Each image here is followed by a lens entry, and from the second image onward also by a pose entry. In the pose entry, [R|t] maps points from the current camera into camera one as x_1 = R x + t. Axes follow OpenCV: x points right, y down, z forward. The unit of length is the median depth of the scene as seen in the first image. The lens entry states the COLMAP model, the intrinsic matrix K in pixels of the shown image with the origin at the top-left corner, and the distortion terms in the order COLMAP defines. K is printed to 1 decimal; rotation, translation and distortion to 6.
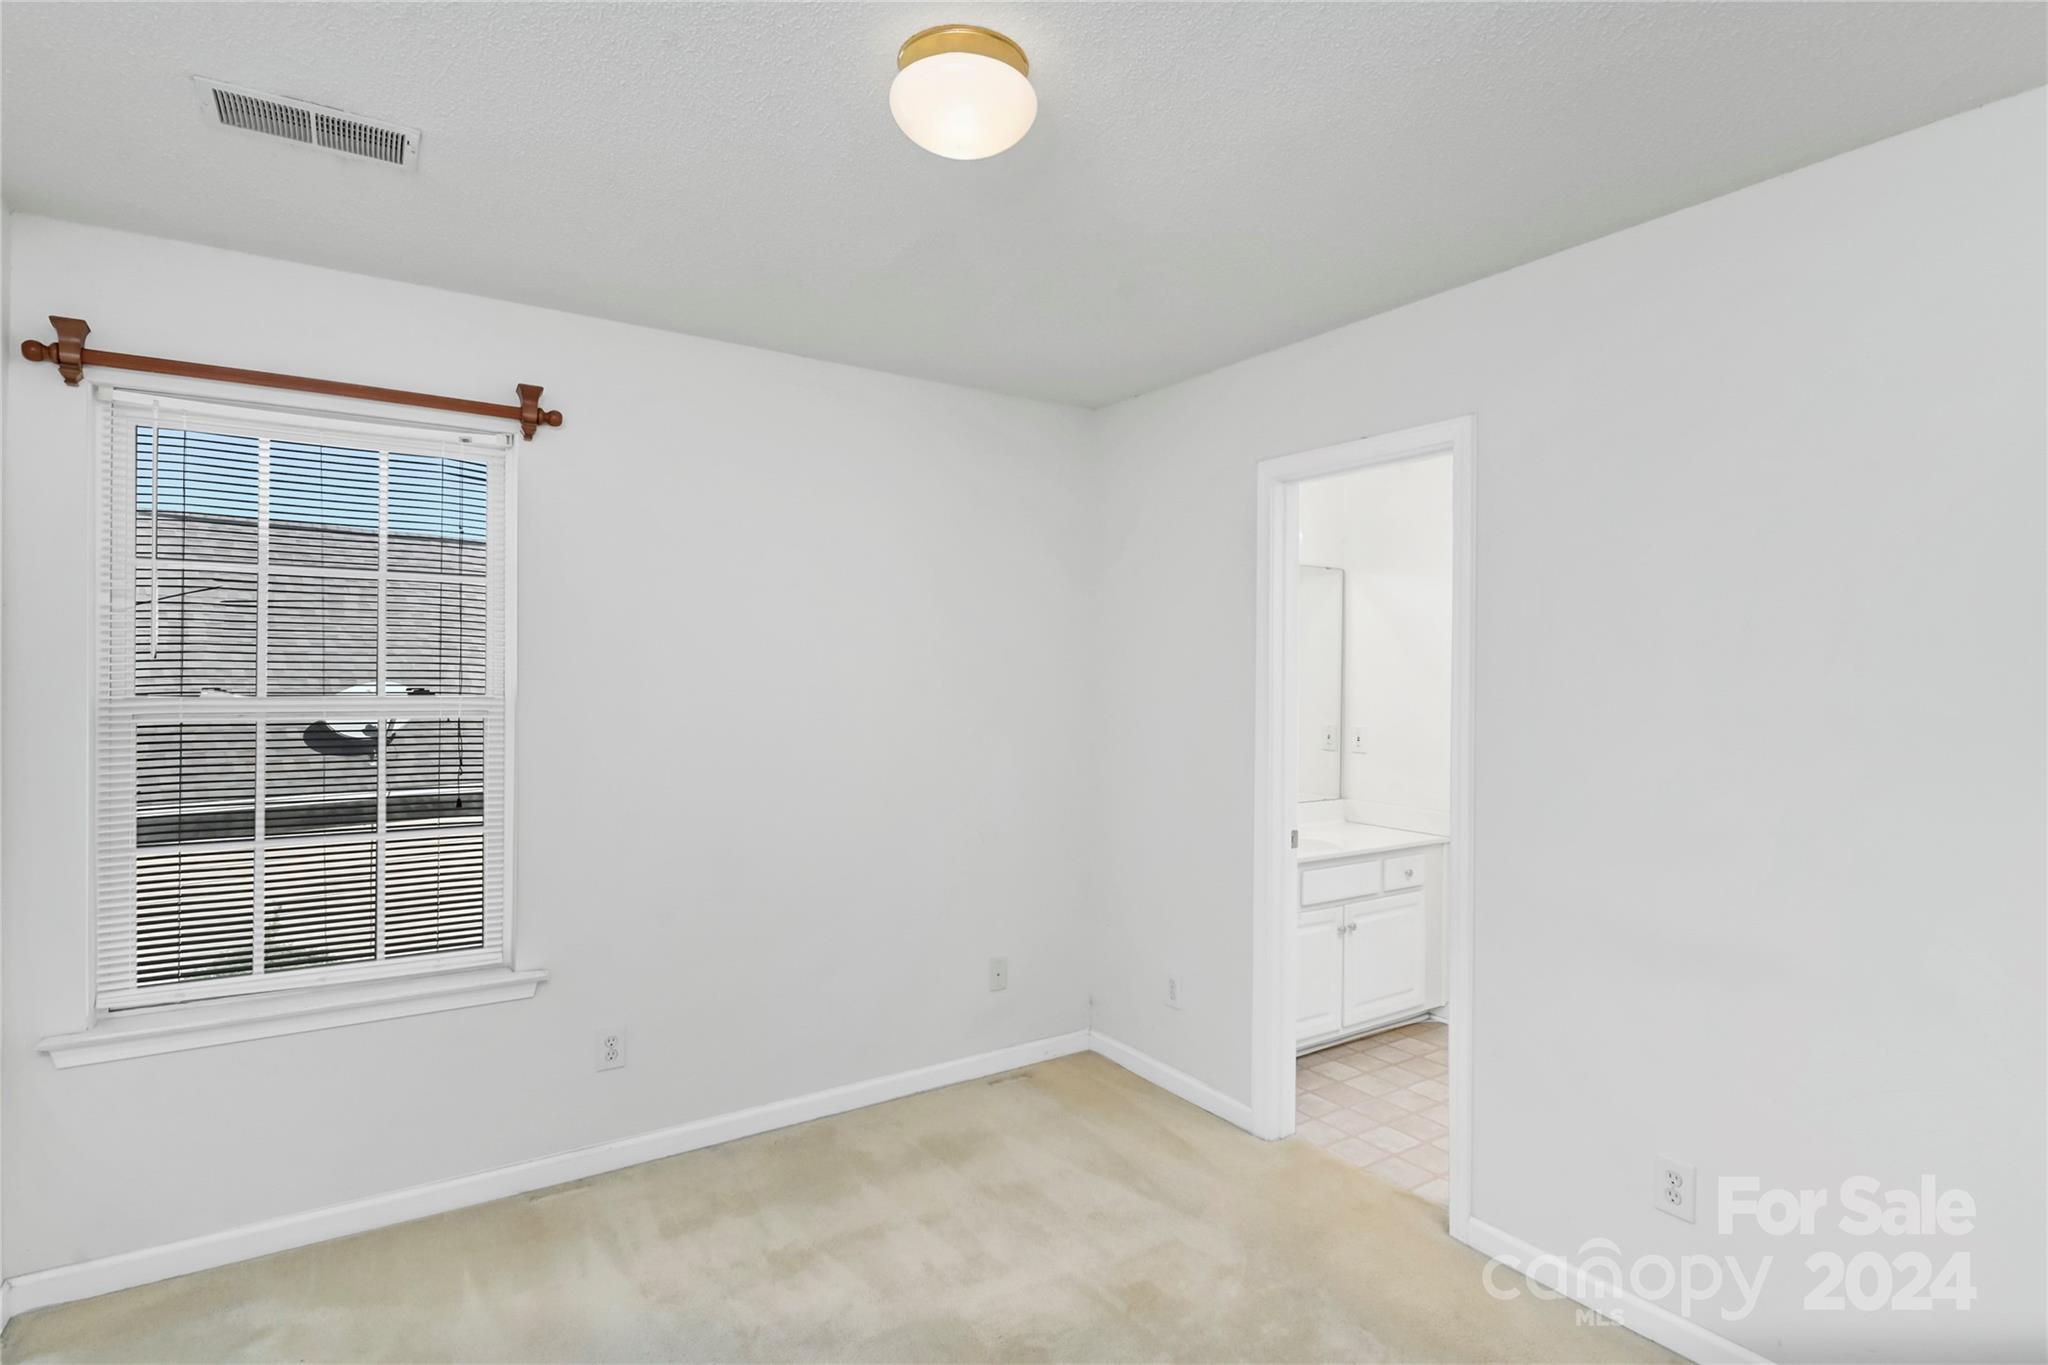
lens RADIAL K [[1025.5, 0, 1033.0], [0, 1025.5, 661.4], [0, 0, 1]] dist [-0.001556, -0.000525]
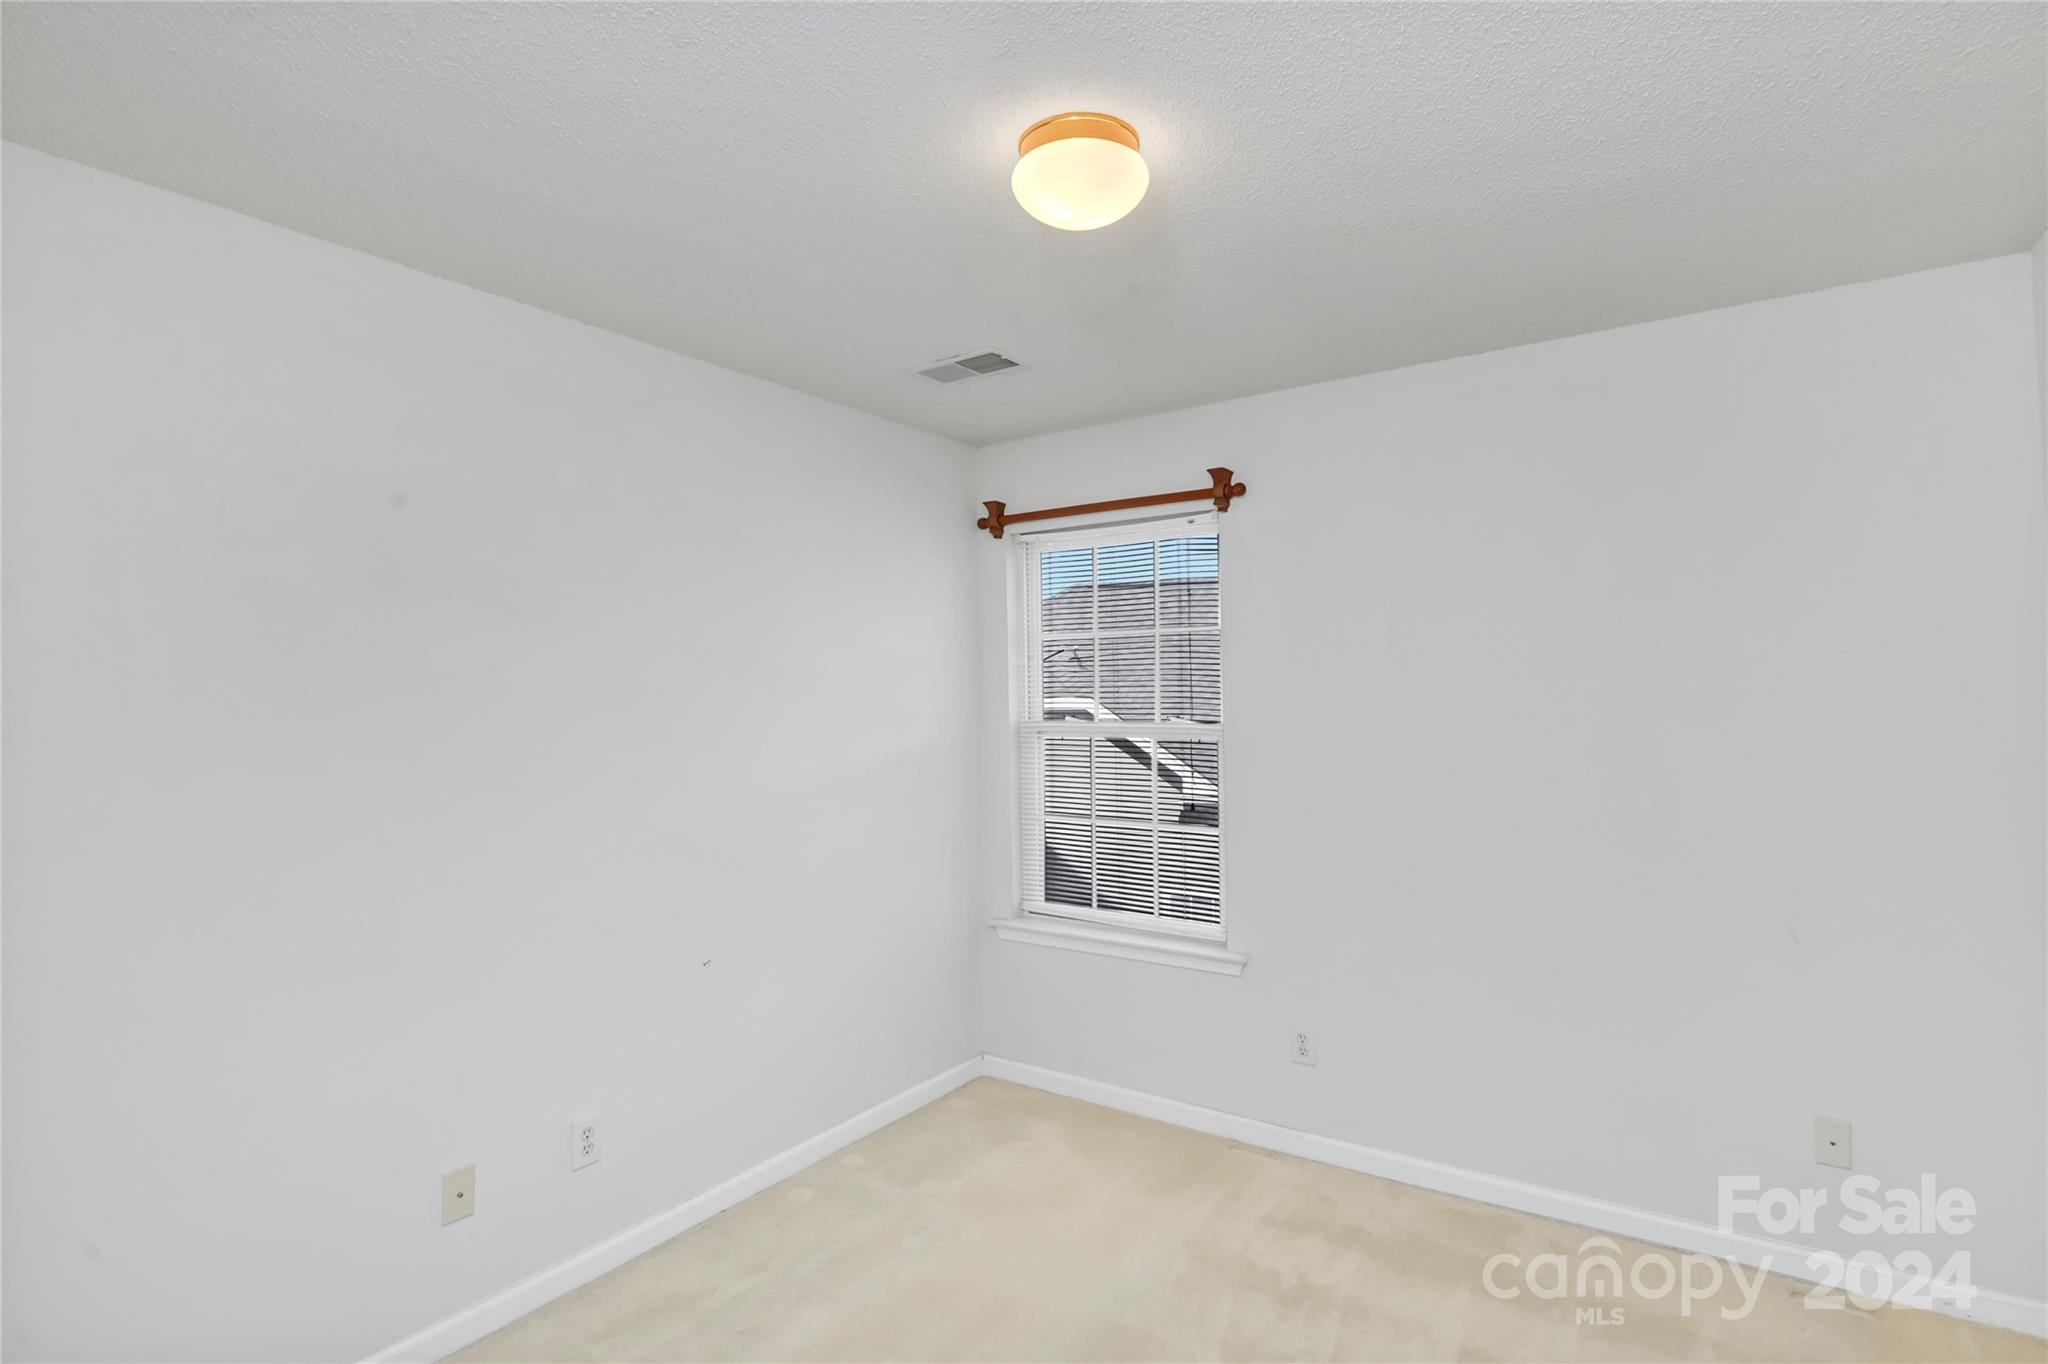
lens RADIAL K [[1025.5, 0, 1033.0], [0, 1025.5, 660.9], [0, 0, 1]] dist [-0.001556, -0.000525]
pose [[0.372440, -0.050253, -0.926695, 0.592126], [0.018502, 0.998737, -0.046723, 0.014939], [0.927872, 0.000256, 0.372899, 0.364912]]
